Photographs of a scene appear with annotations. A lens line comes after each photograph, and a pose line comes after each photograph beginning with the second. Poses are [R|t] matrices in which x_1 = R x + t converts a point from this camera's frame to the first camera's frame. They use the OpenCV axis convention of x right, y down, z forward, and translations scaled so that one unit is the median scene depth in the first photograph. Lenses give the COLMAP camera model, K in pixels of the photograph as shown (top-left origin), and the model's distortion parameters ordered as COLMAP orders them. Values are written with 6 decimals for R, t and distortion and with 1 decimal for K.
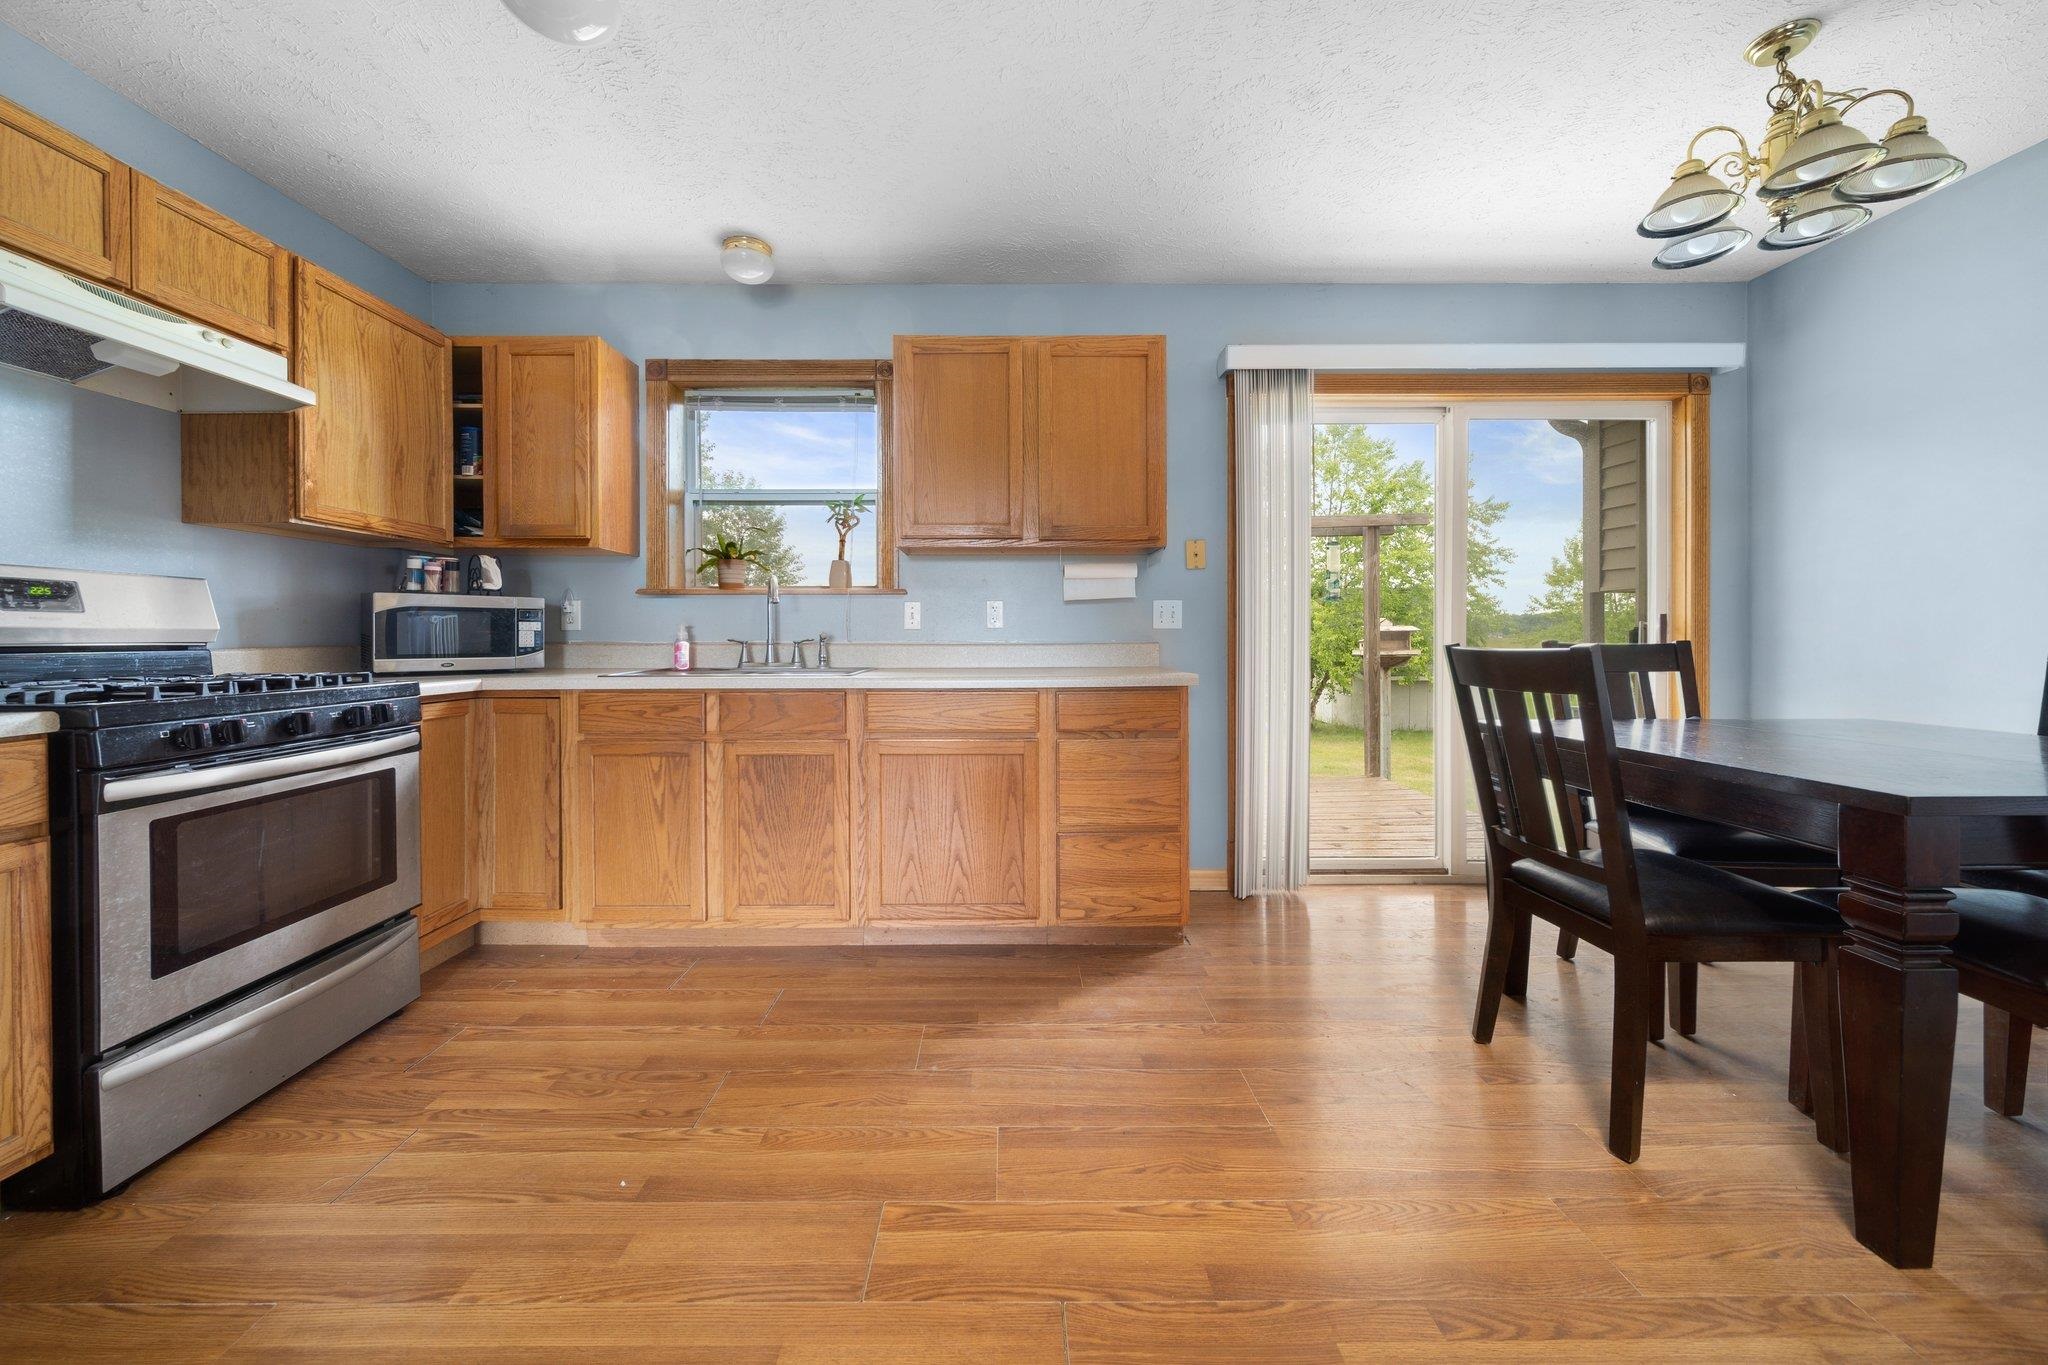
lens RADIAL K [[748.9, 0, 999.7], [0, 748.9, 637.6], [0, 0, 1]] dist [-0.001675, -0.000580]
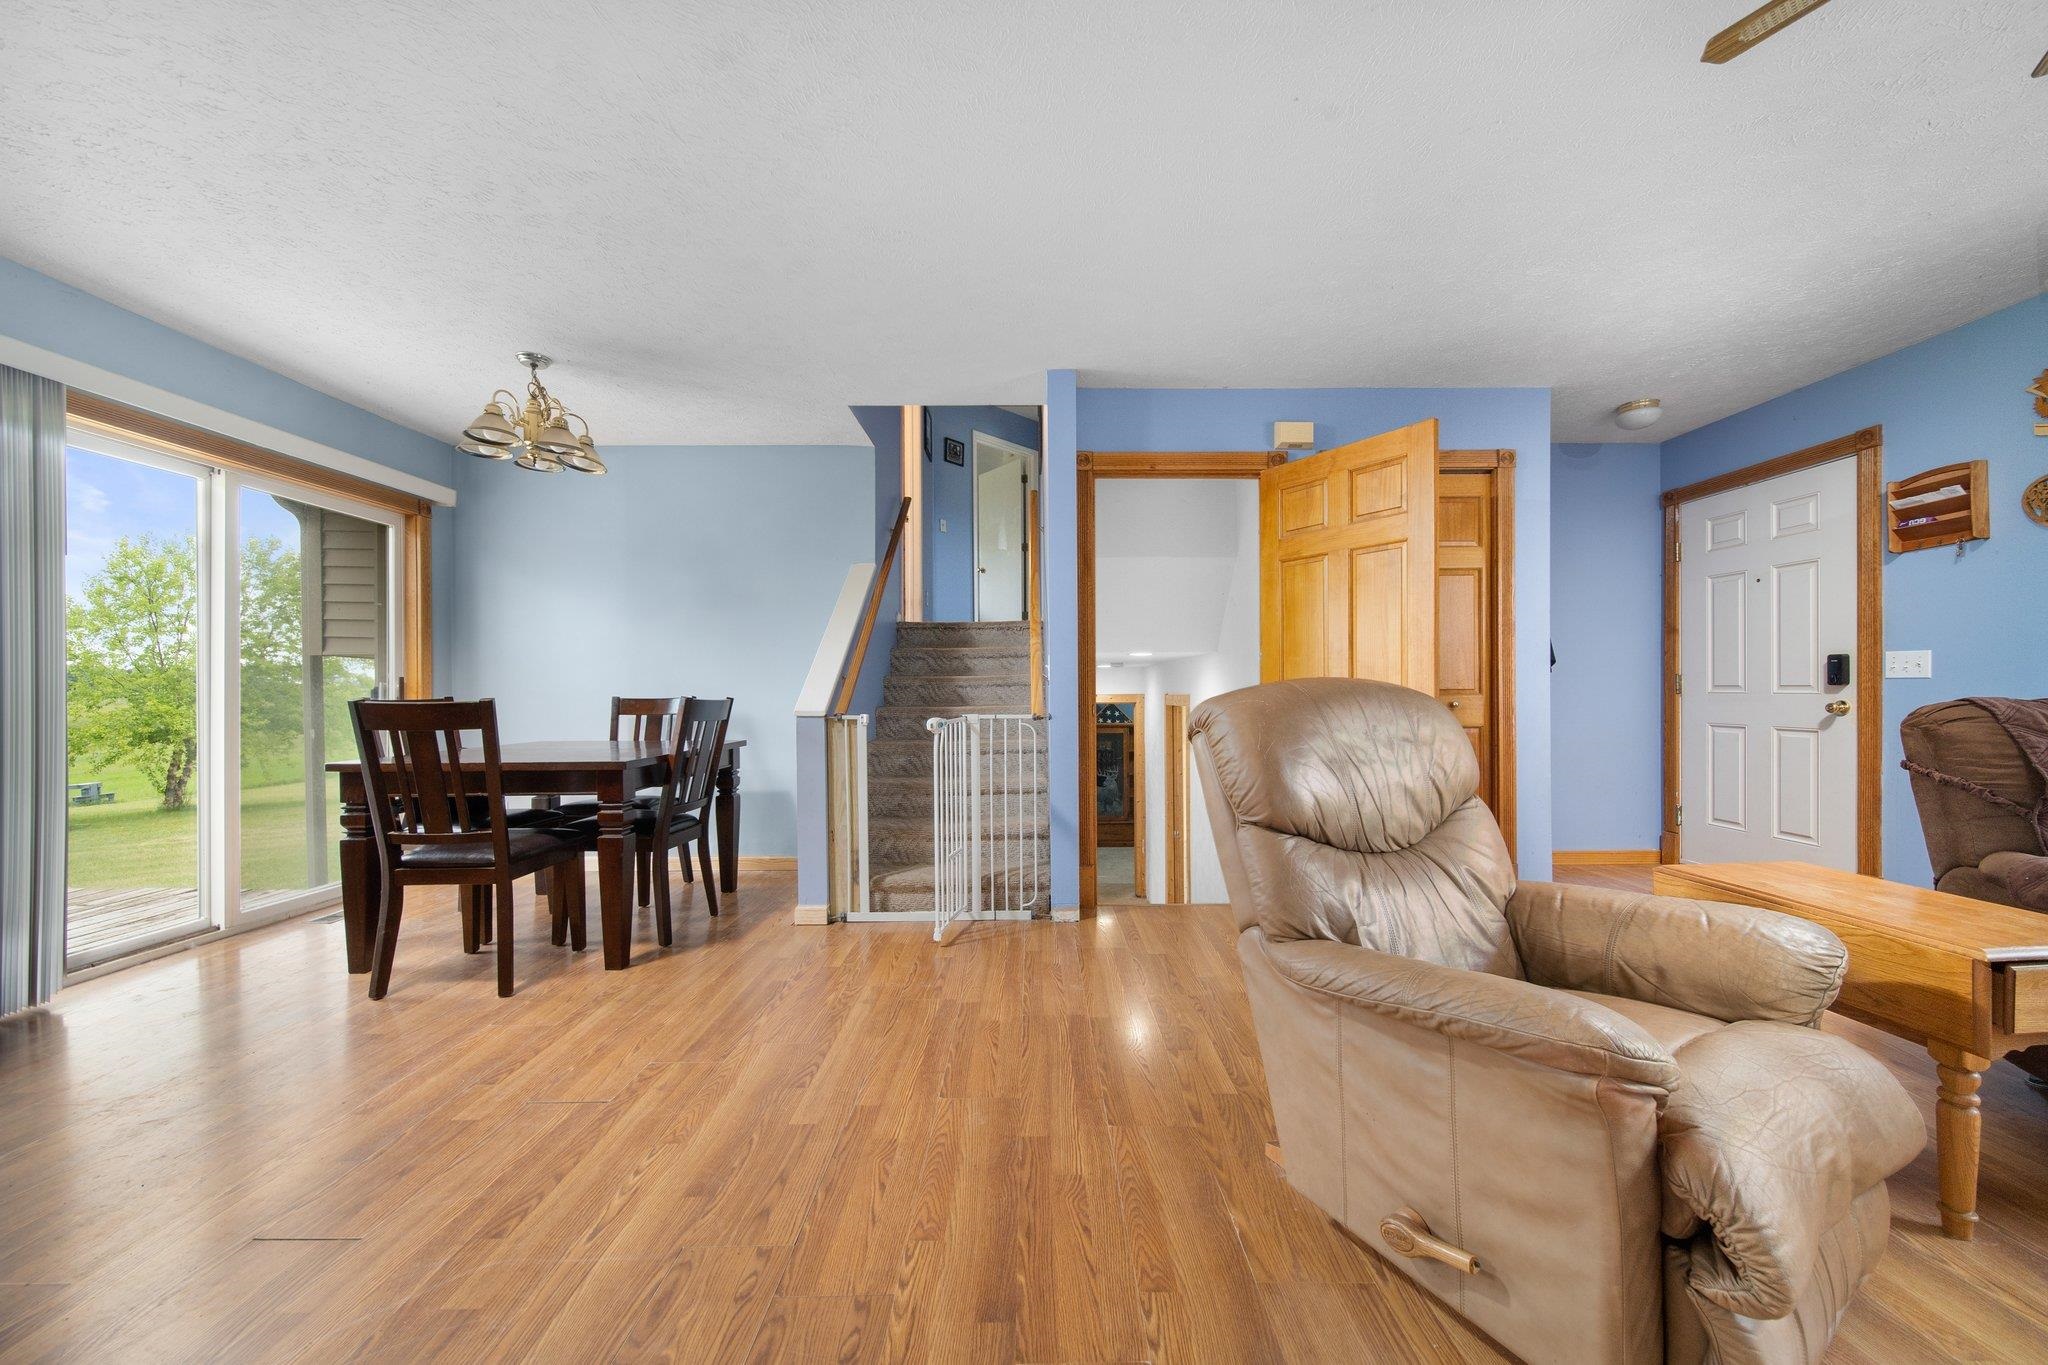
lens RADIAL K [[748.9, 0, 1020.6], [0, 748.9, 690.6], [0, 0, 1]] dist [-0.001675, -0.000580]
pose [[0.010009, -0.002212, 0.999947, -0.687087], [0.008883, 0.999958, 0.002123, -0.000897], [-0.999910, 0.008861, 0.010028, -0.164795]]
